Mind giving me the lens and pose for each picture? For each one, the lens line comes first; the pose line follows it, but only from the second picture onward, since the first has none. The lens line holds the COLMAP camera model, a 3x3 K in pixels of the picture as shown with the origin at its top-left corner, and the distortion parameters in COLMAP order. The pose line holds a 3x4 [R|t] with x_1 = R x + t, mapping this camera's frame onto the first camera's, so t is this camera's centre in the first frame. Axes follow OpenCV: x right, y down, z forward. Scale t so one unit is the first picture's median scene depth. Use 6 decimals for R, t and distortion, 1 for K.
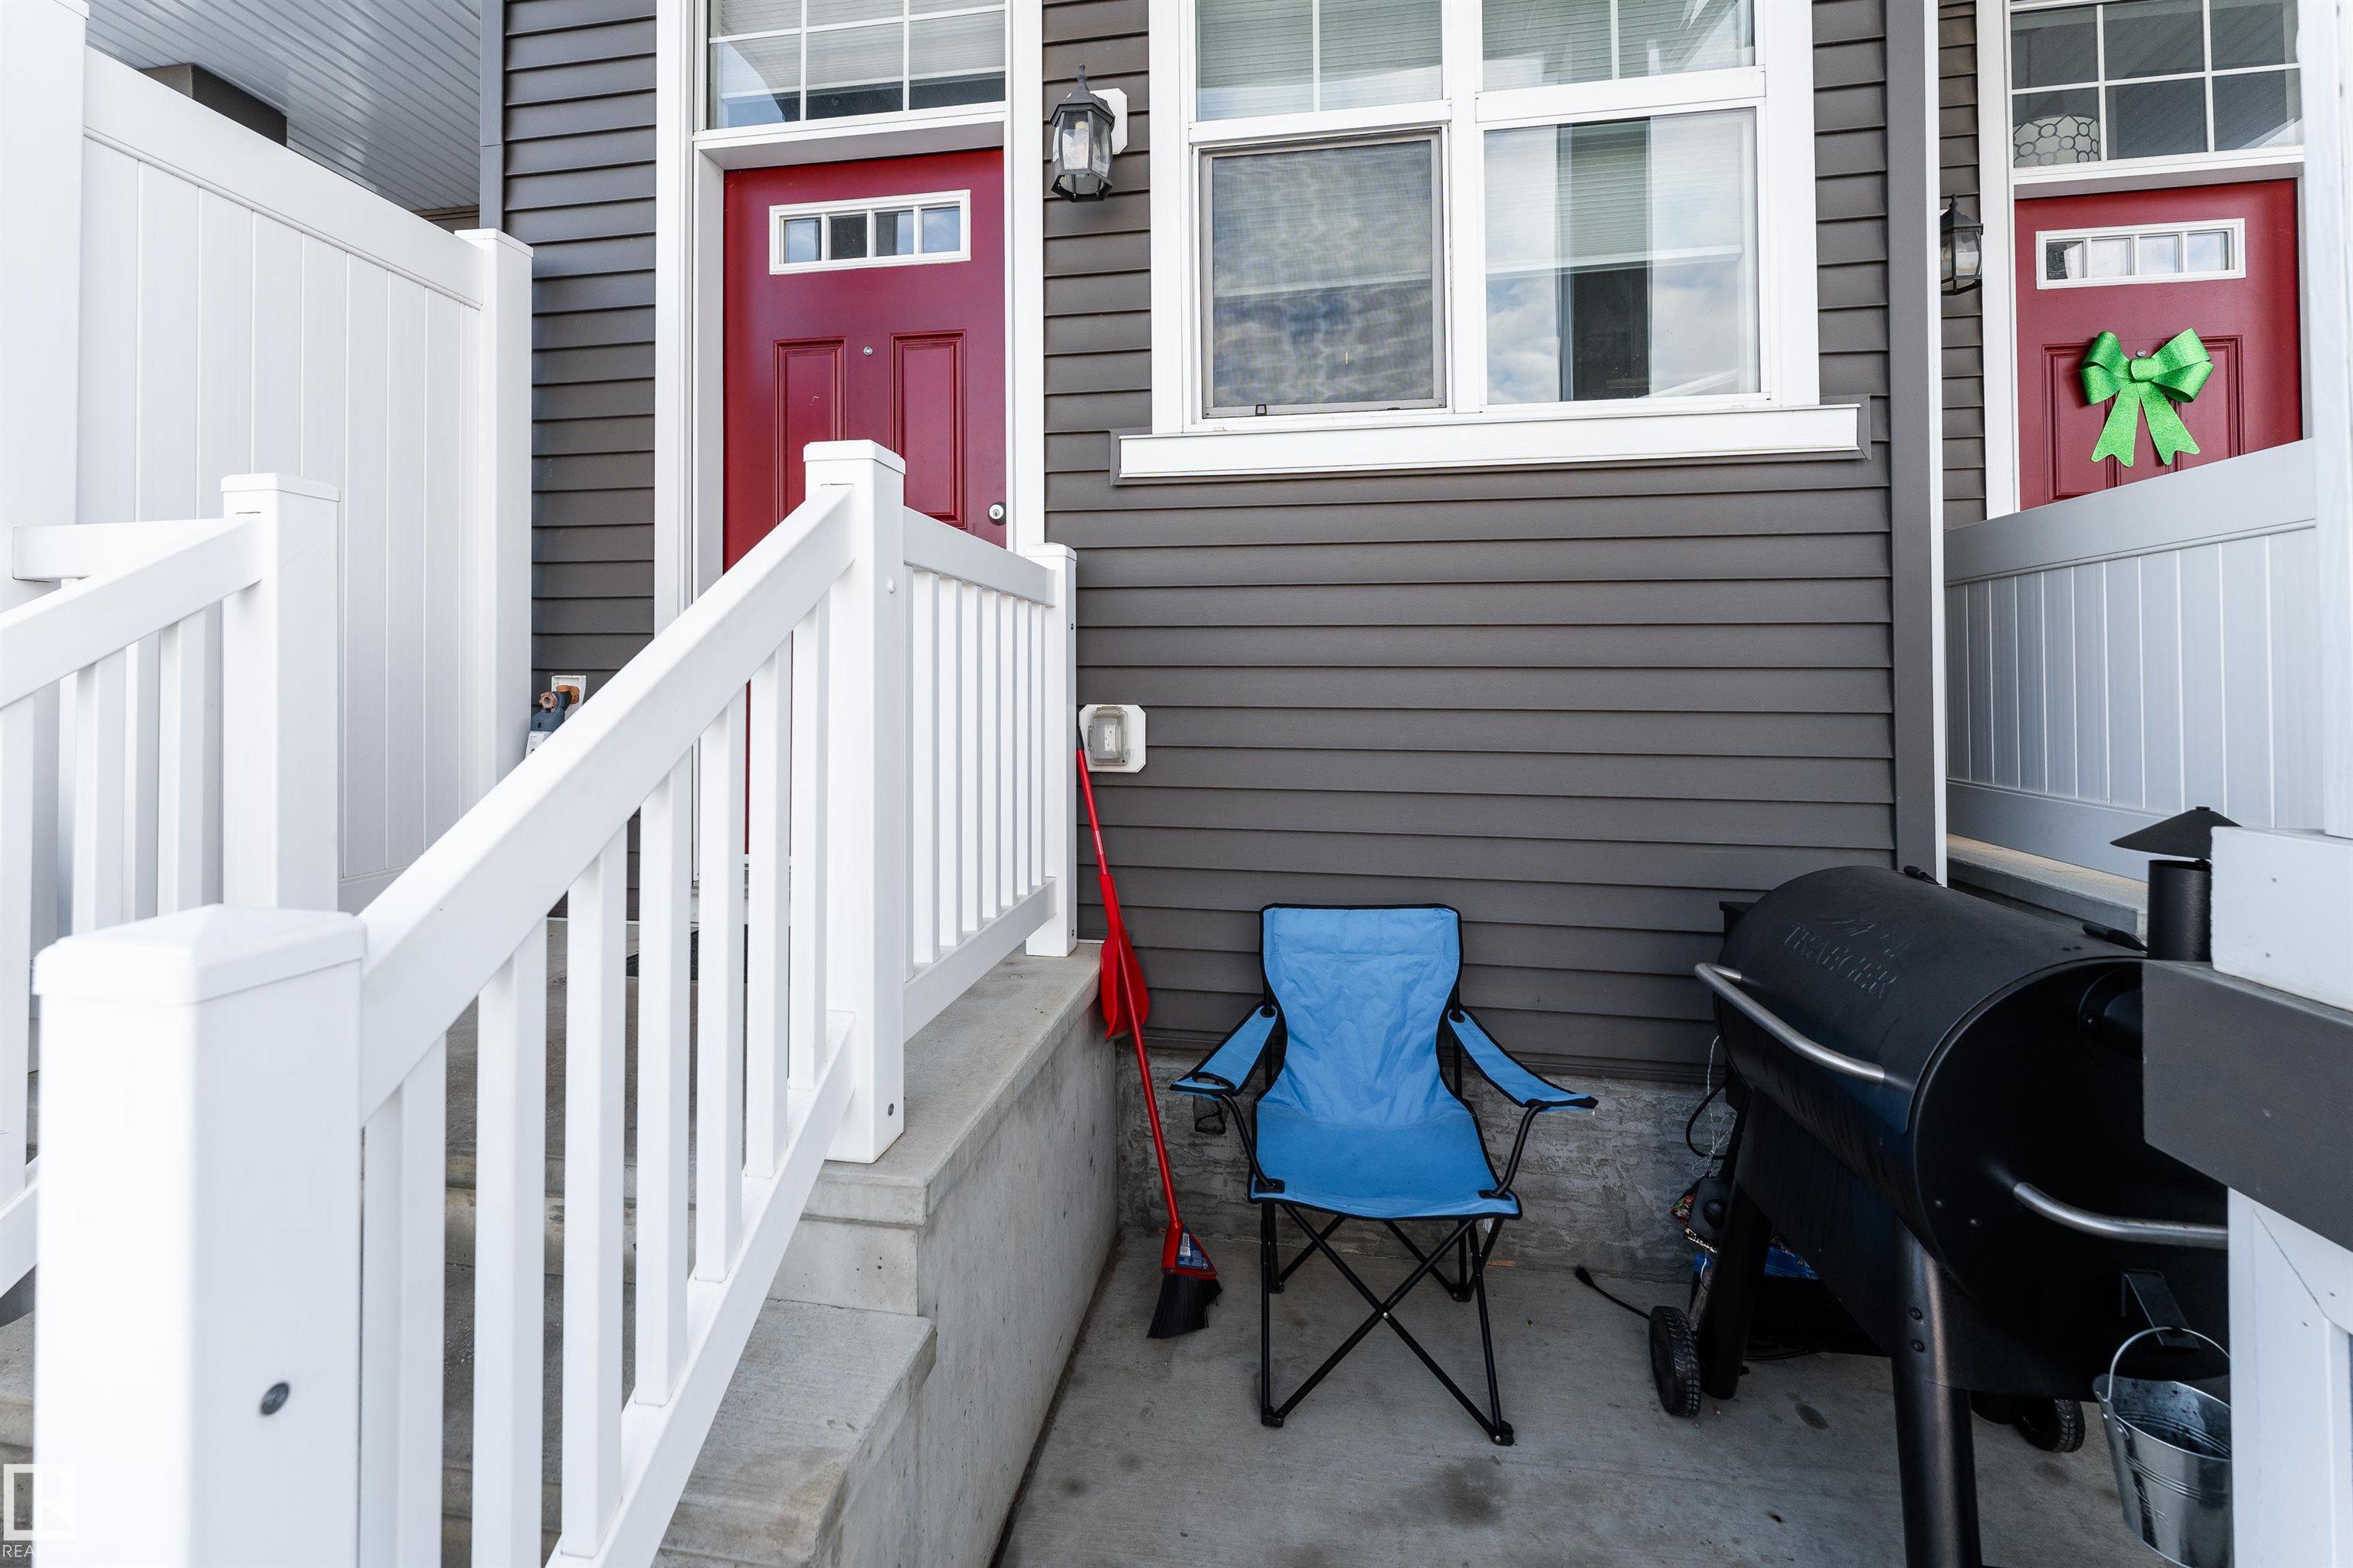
lens RADIAL K [[964.6, 0, 1172.6], [0, 964.6, 666.8], [0, 0, 1]] dist [-0.000469, -0.000007]
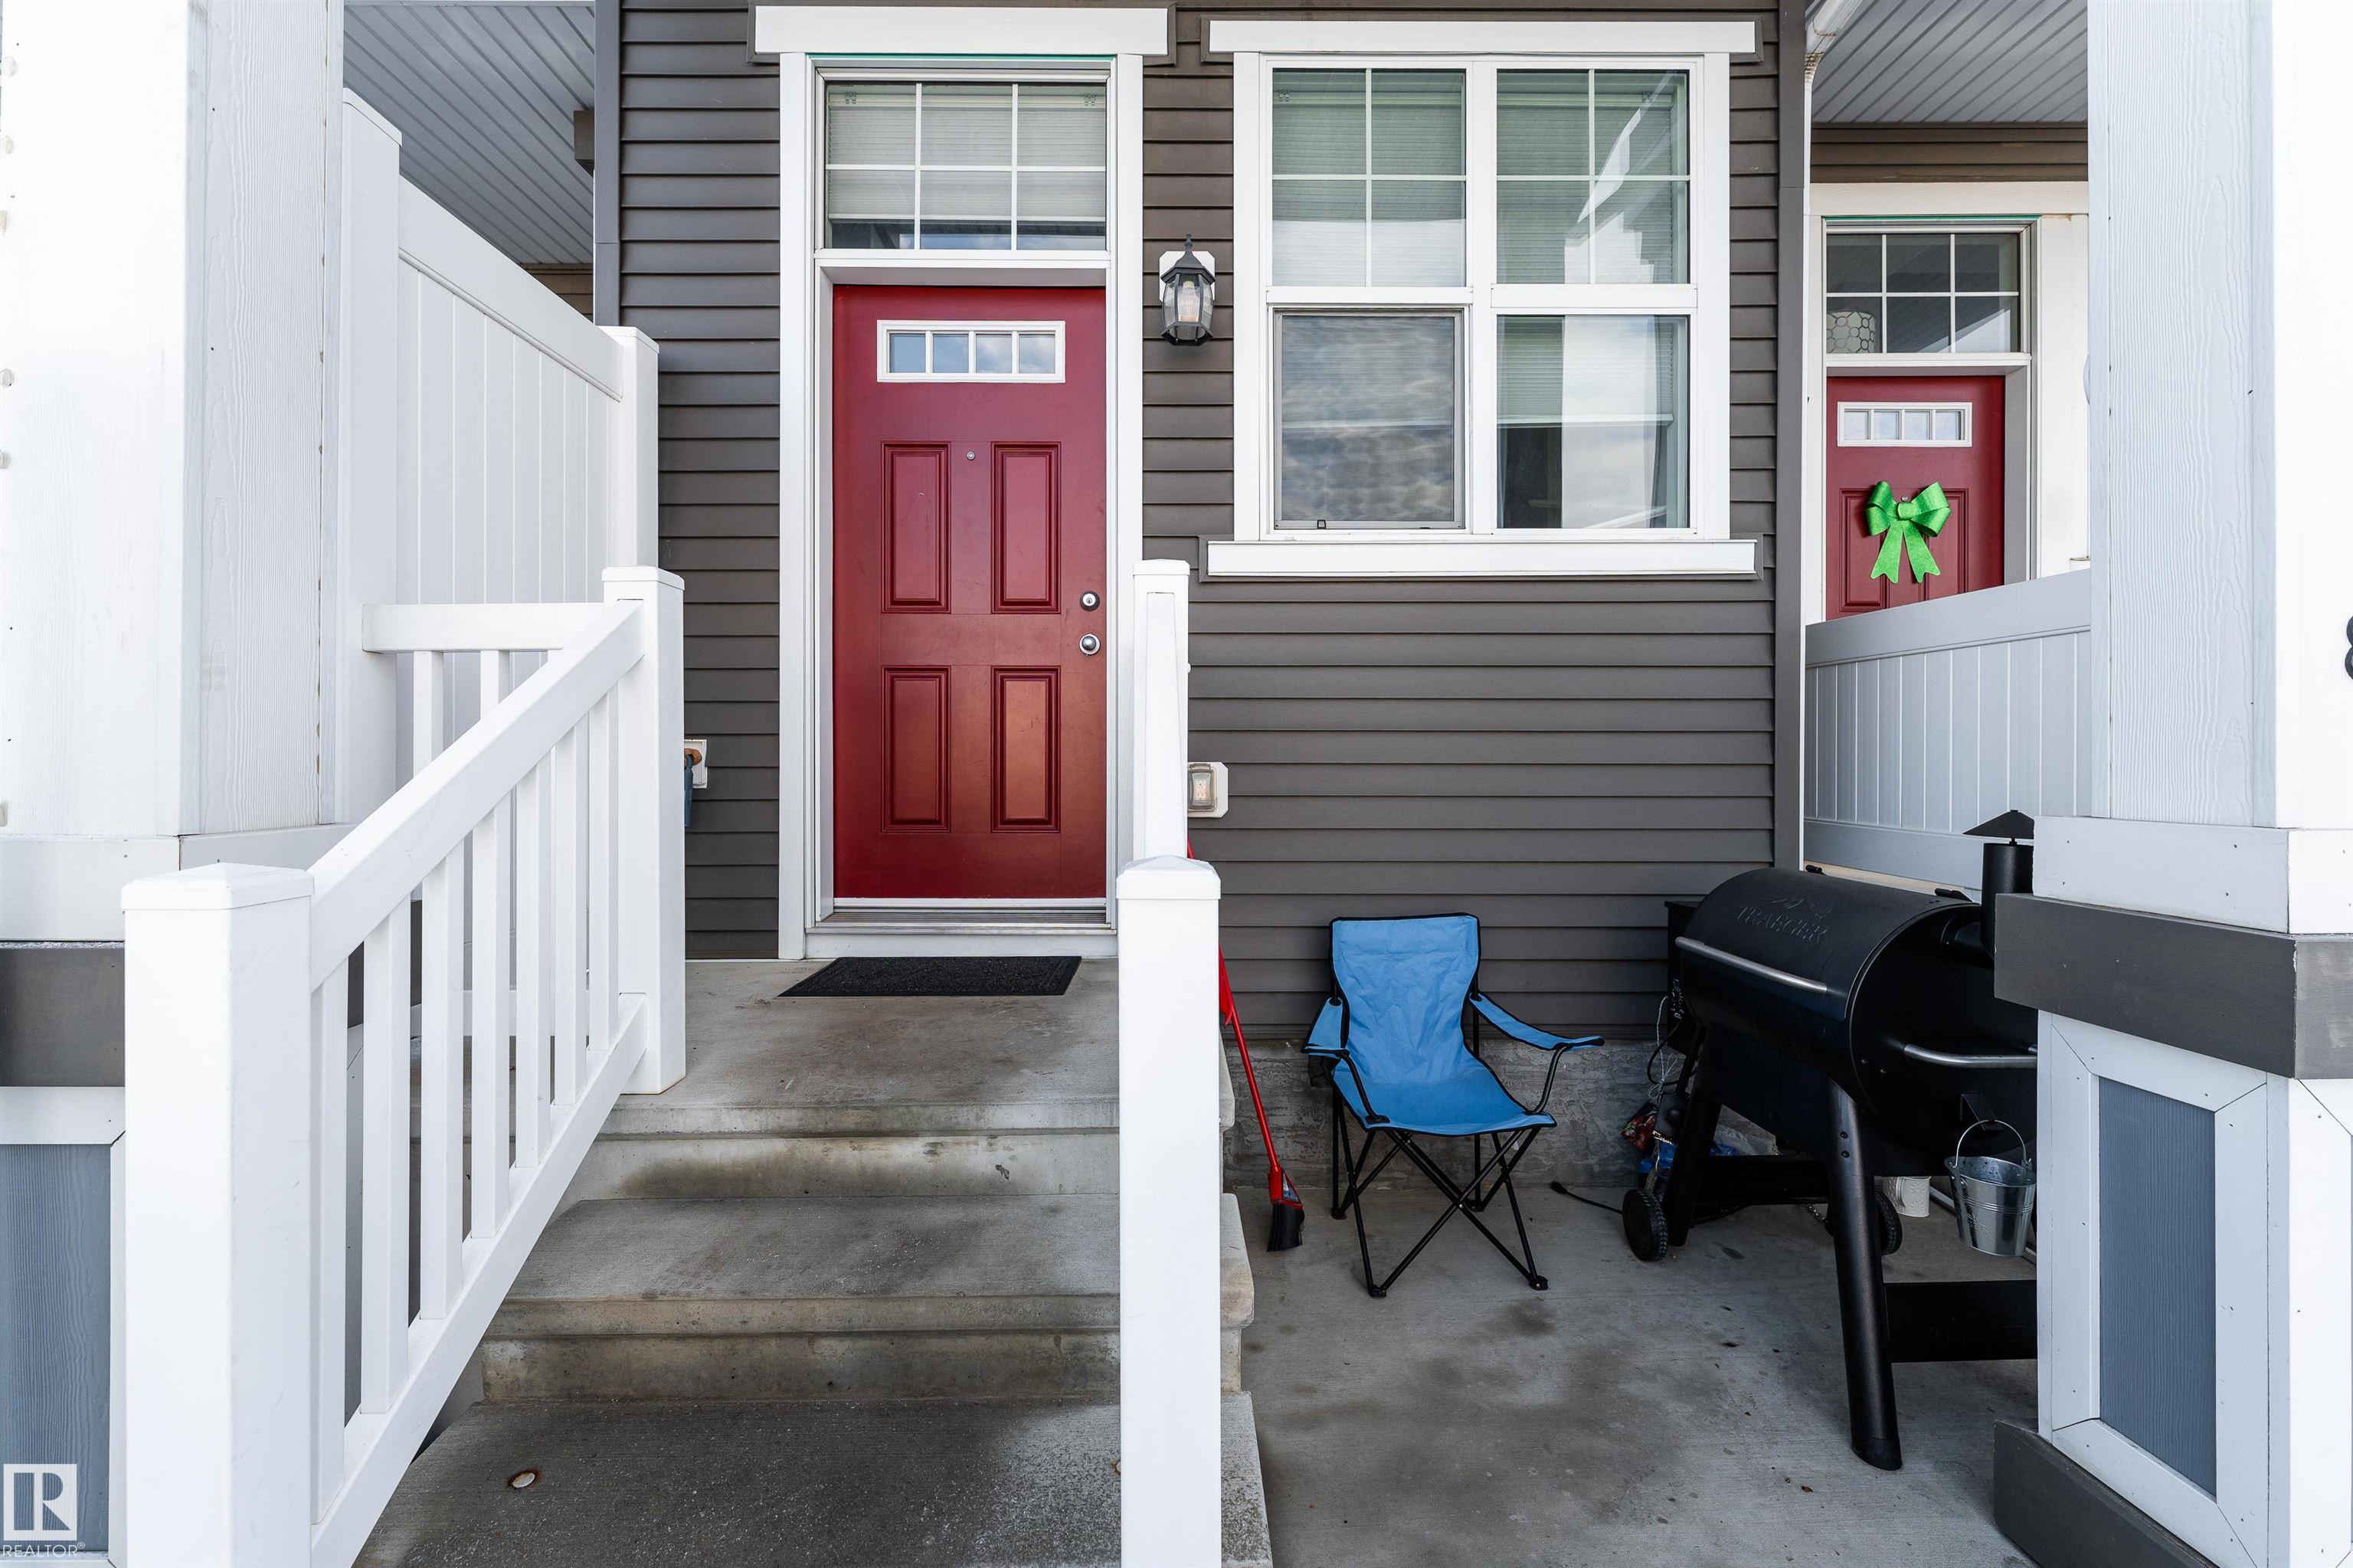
lens RADIAL K [[947.1, 0, 1169.2], [0, 947.1, 759.5], [0, 0, 1]] dist [0.001183, -0.000080]
pose [[0.984799, -0.004850, 0.173629, -0.314605], [0.000640, 0.999705, 0.024293, 0.007023], [-0.173695, -0.023812, 0.984512, -0.175016]]
